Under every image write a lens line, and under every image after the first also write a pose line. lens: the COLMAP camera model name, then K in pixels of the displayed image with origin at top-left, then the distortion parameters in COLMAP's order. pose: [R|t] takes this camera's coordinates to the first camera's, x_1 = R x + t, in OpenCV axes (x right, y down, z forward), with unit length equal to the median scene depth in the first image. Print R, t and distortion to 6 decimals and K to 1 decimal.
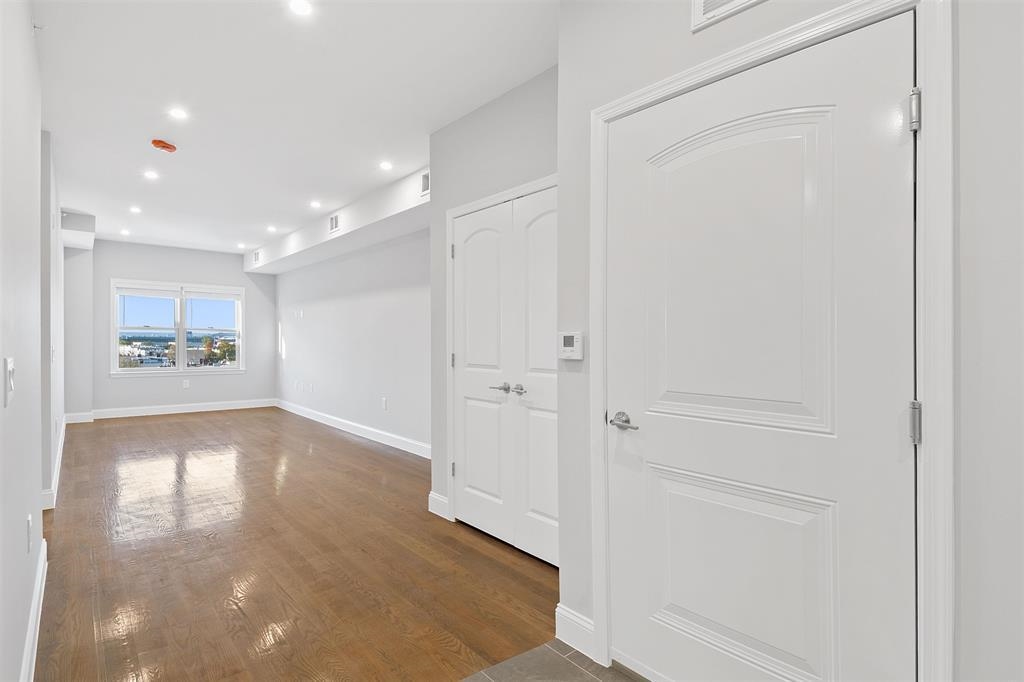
lens RADIAL K [[500.4, 0, 512.4], [0, 500.4, 342.4], [0, 0, 1]] dist [0.026530, -0.034774]
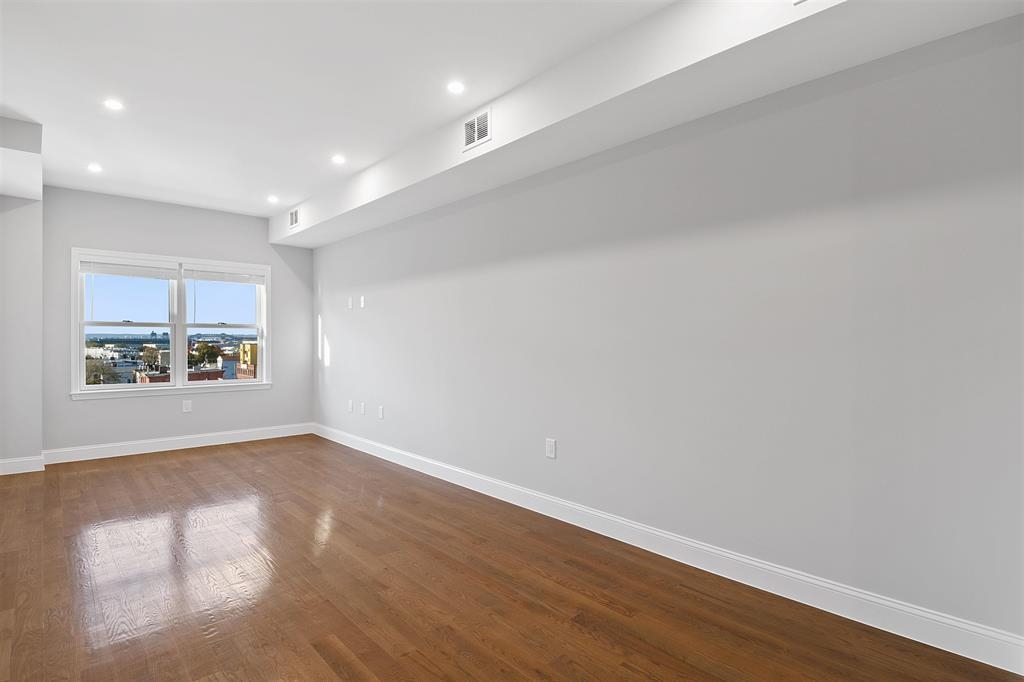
lens RADIAL K [[506.3, 0, 517.7], [0, 506.3, 341.1], [0, 0, 1]] dist [0.036950, -0.036550]
pose [[0.999447, -0.005307, 0.032813, -0.227275], [0.005390, 0.999983, -0.002419, -0.000940], [-0.032800, 0.002594, 0.999459, 0.298918]]
